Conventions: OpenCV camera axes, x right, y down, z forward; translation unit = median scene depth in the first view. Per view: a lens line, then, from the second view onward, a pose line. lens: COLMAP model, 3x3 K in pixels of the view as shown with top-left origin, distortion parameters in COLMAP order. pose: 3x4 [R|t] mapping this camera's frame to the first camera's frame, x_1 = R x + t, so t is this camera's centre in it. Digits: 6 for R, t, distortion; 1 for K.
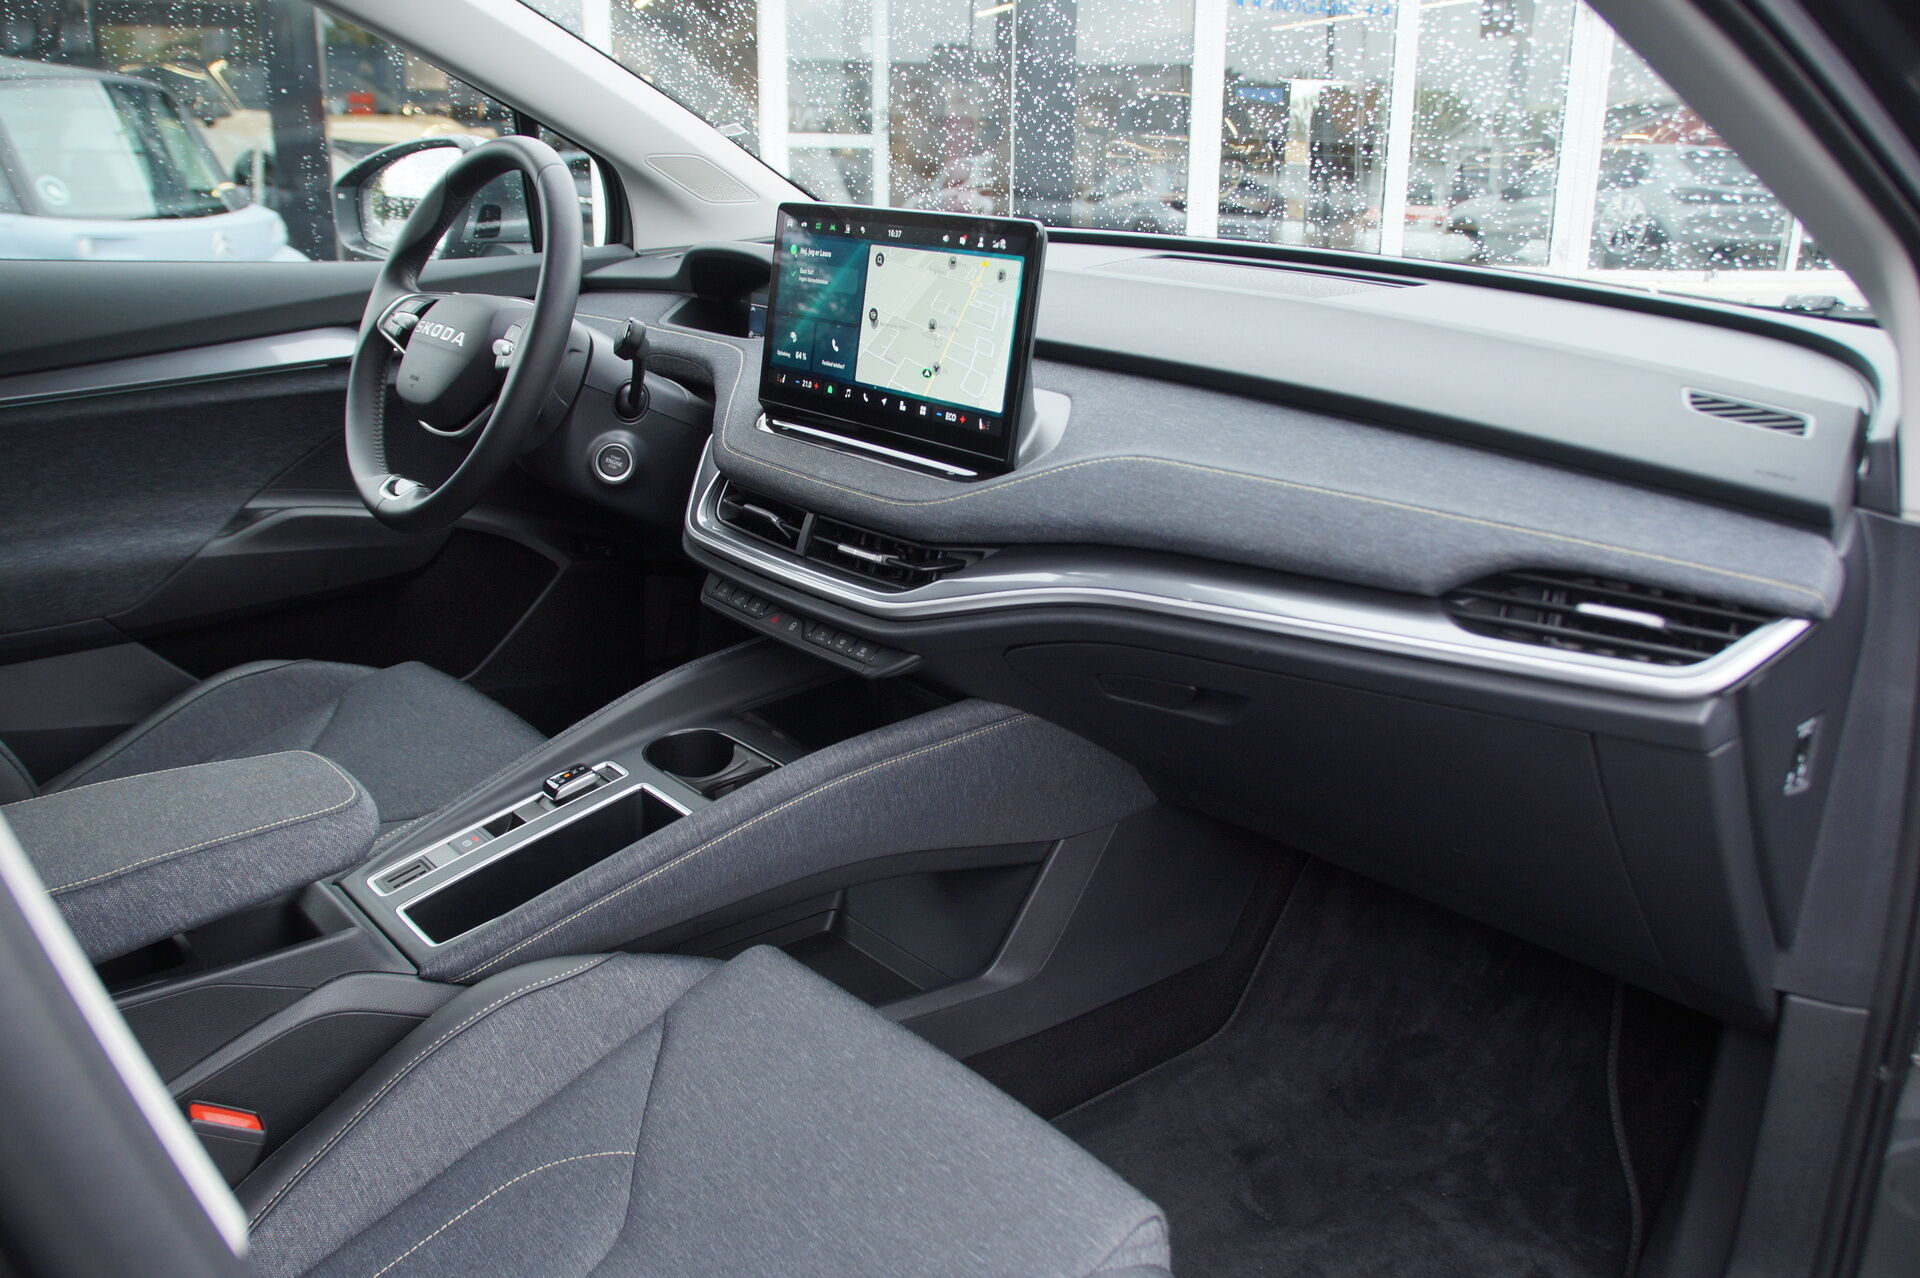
lens RADIAL K [[1506.3, 0, 960.0], [0, 1506.3, 639.0], [0, 0, 1]] dist [-0.139595, 0.082650]
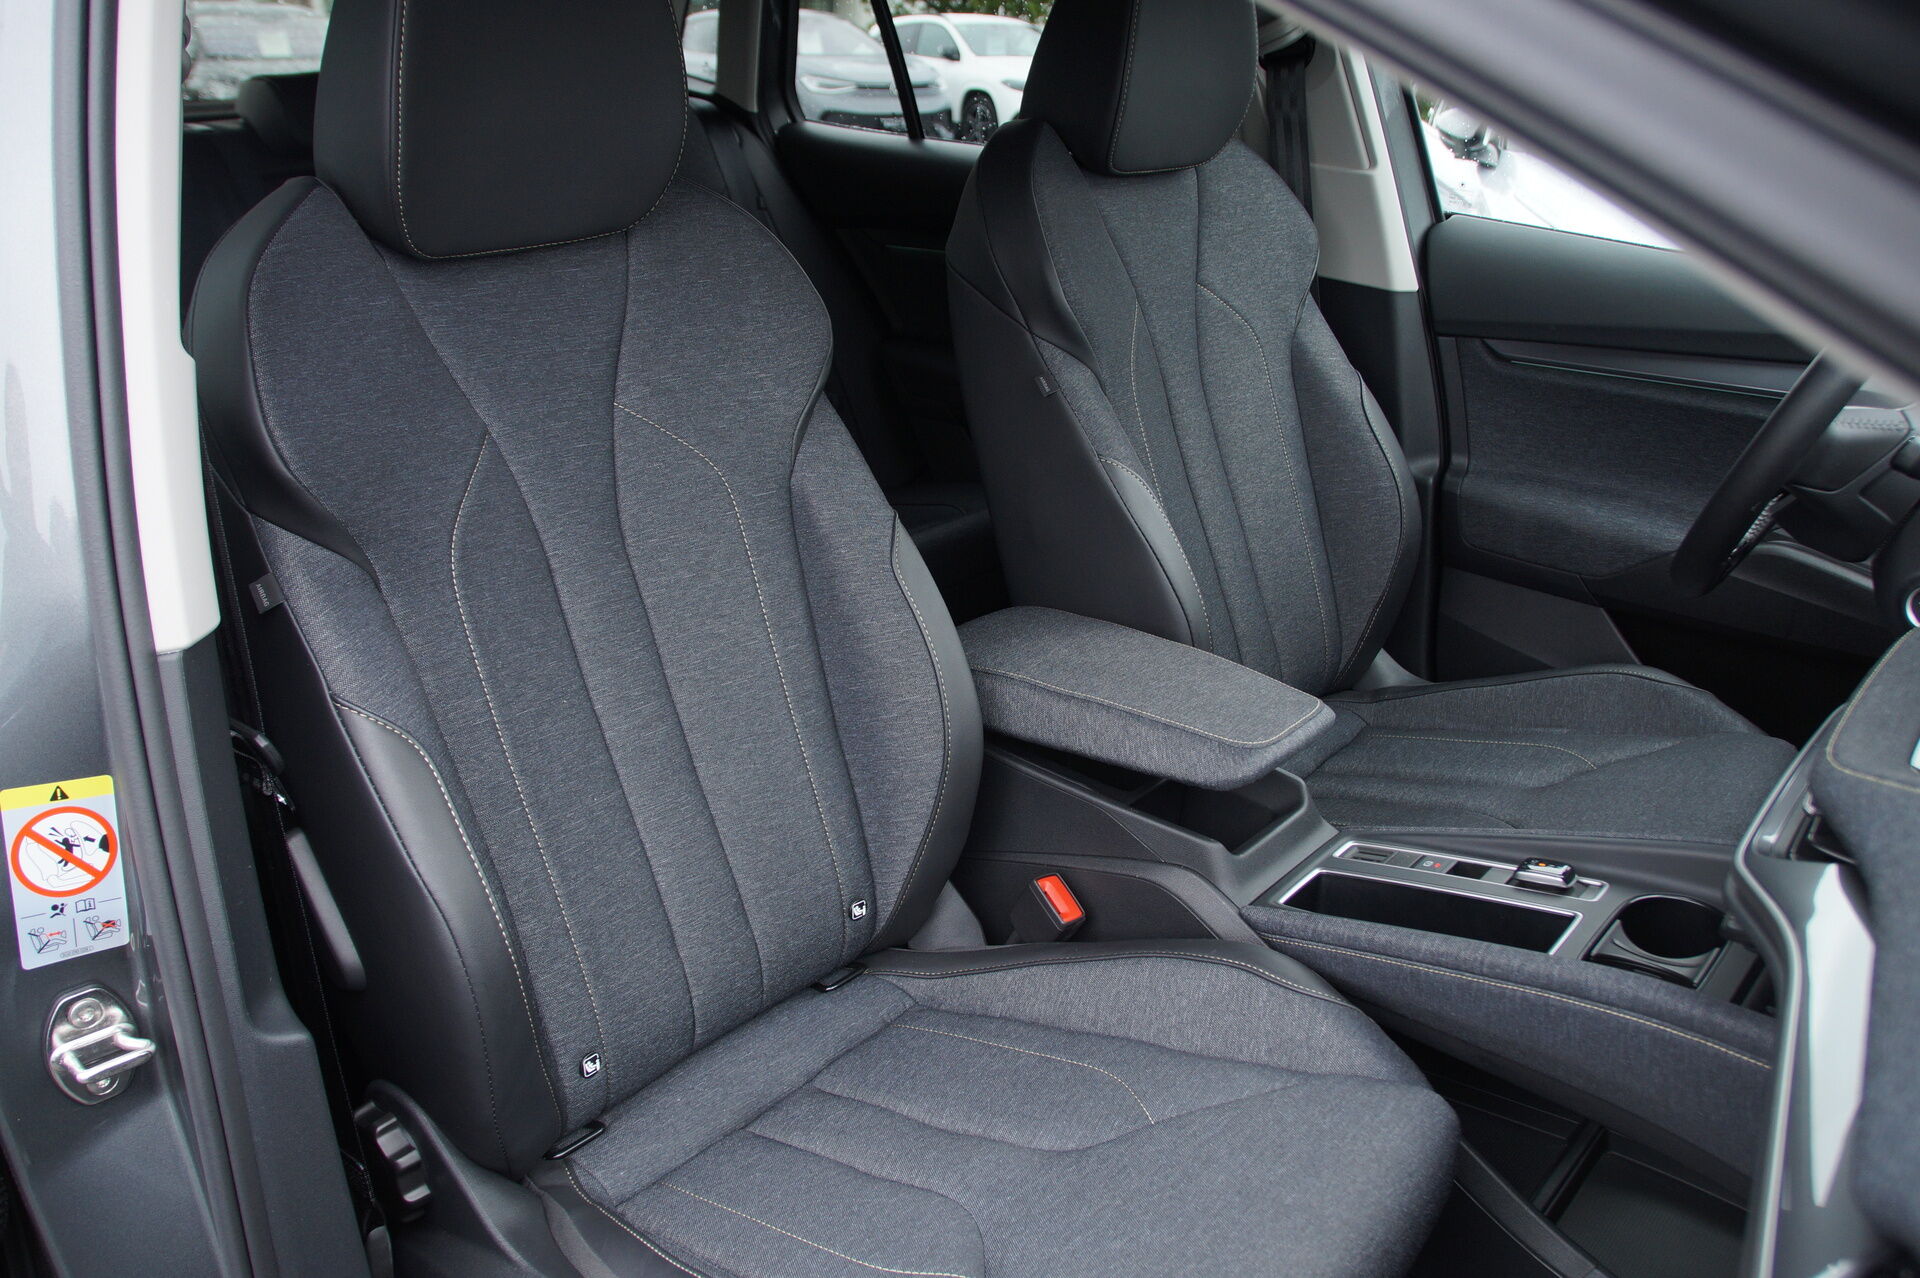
lens RADIAL K [[1506.3, 0, 960.0], [0, 1506.3, 639.0], [0, 0, 1]] dist [-0.139595, 0.082650]
pose [[0.158375, 0.364798, -0.917518, 0.528392], [-0.329571, 0.895484, 0.299149, -0.212477], [0.930752, 0.255010, 0.262049, 0.403646]]
